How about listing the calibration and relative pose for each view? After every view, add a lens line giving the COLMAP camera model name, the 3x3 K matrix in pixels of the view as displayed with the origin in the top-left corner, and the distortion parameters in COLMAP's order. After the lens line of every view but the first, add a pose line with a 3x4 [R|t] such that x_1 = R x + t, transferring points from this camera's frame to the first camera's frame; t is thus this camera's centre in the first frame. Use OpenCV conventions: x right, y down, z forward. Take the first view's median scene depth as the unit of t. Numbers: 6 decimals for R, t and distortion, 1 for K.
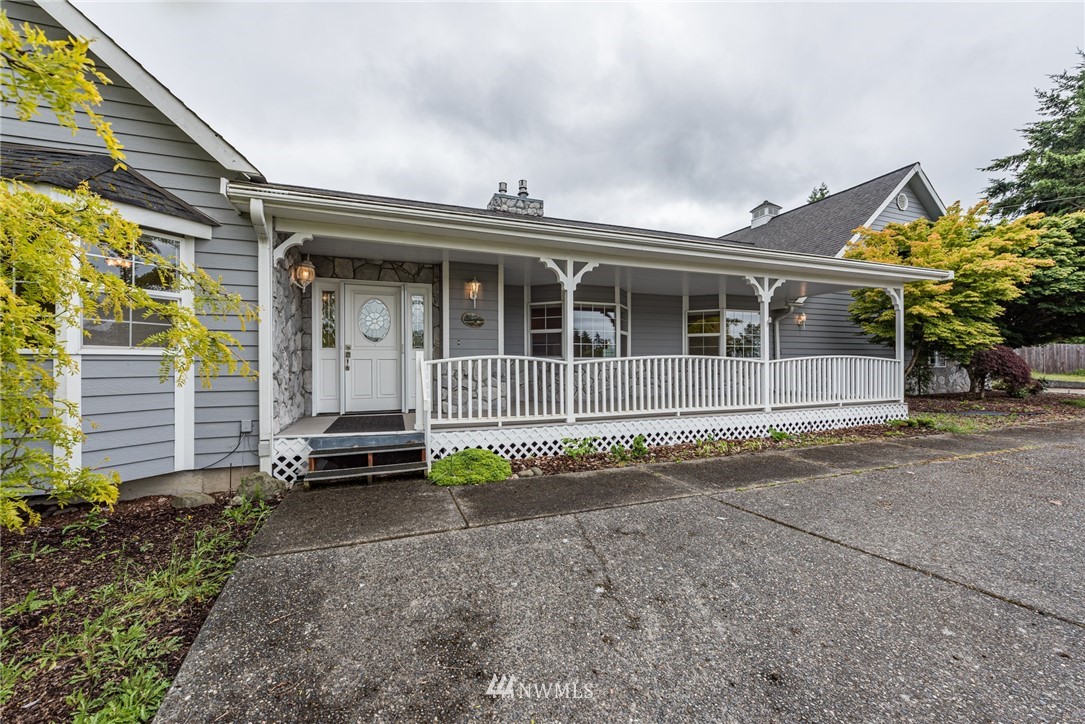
lens RADIAL K [[432.3, 0, 540.5], [0, 432.3, 361.2], [0, 0, 1]] dist [-0.006273, -0.001038]
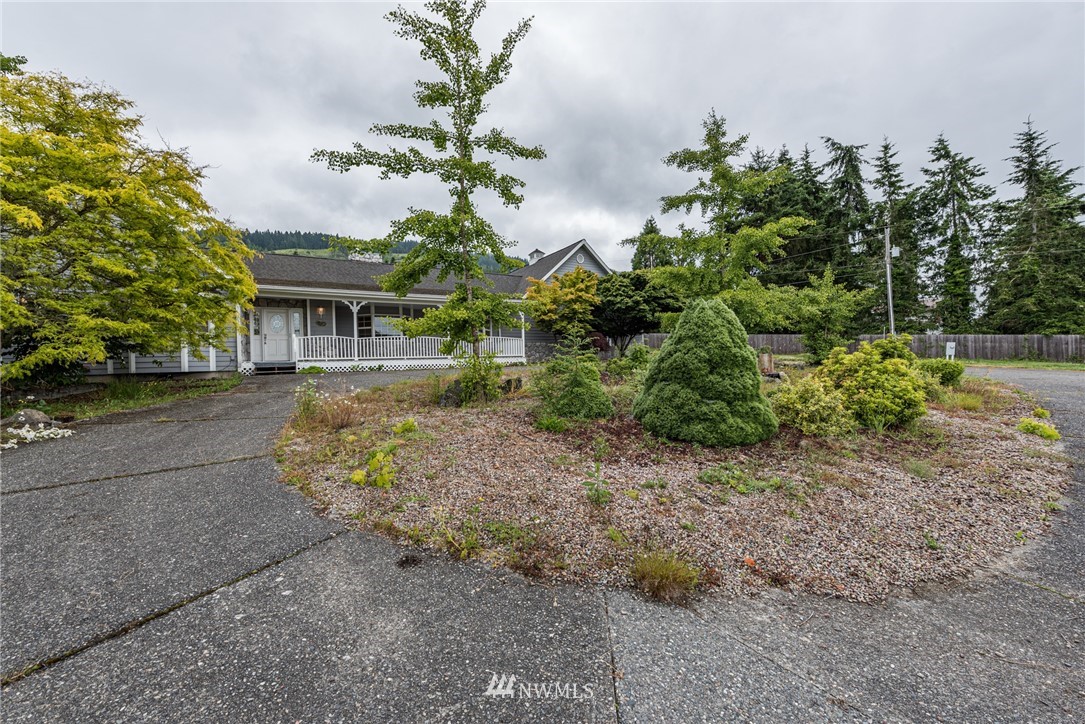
lens RADIAL K [[432.3, 0, 543.8], [0, 432.3, 364.4], [0, 0, 1]] dist [-0.006273, -0.001038]
pose [[0.984449, -0.024954, 0.173892, 0.667345], [0.024397, 0.999688, 0.005338, 0.157551], [-0.173971, -0.001012, 0.984750, -1.655810]]
